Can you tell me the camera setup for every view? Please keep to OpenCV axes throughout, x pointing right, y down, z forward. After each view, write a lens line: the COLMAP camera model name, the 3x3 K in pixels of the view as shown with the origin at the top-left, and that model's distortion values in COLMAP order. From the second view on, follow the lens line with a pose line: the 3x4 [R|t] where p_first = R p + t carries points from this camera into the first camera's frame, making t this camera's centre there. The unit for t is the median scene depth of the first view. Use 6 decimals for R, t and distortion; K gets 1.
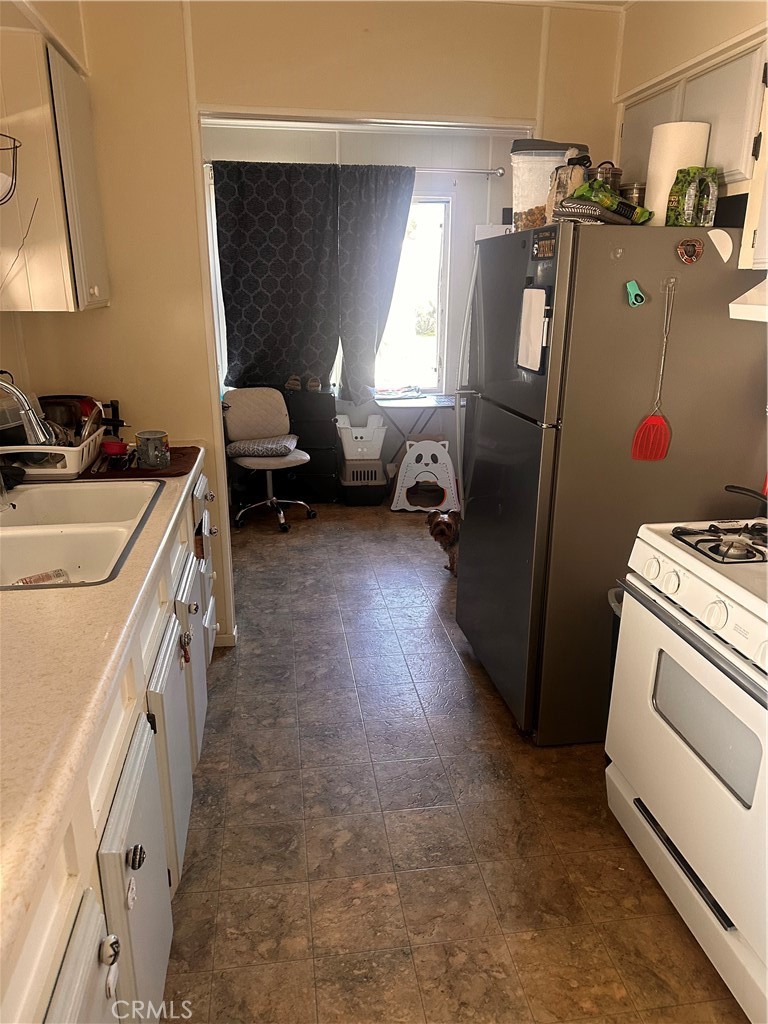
lens RADIAL K [[714.1, 0, 443.4], [0, 714.1, 554.7], [0, 0, 1]] dist [-0.001415, -0.003128]
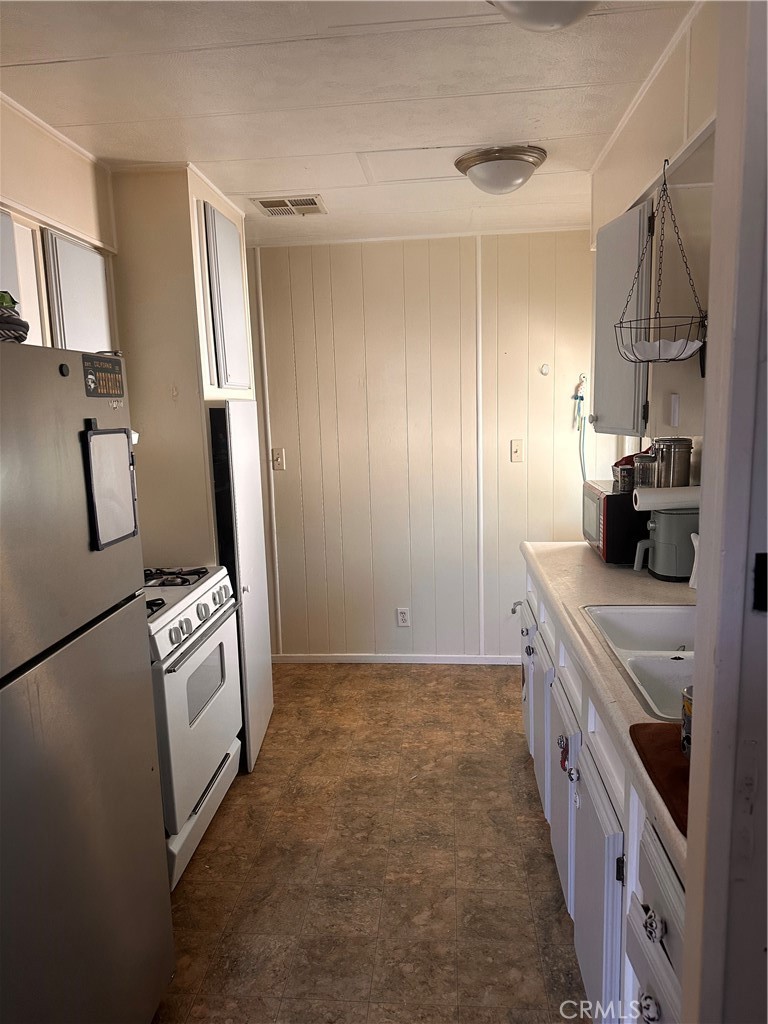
lens RADIAL K [[703.4, 0, 384.0], [0, 703.4, 512.0], [0, 0, 1]] dist [-0.122023, 0.000466]
pose [[-0.954078, -0.017129, 0.299067, -0.399534], [0.130347, 0.875154, 0.465956, -0.630824], [-0.269712, 0.483541, -0.832733, 1.657000]]
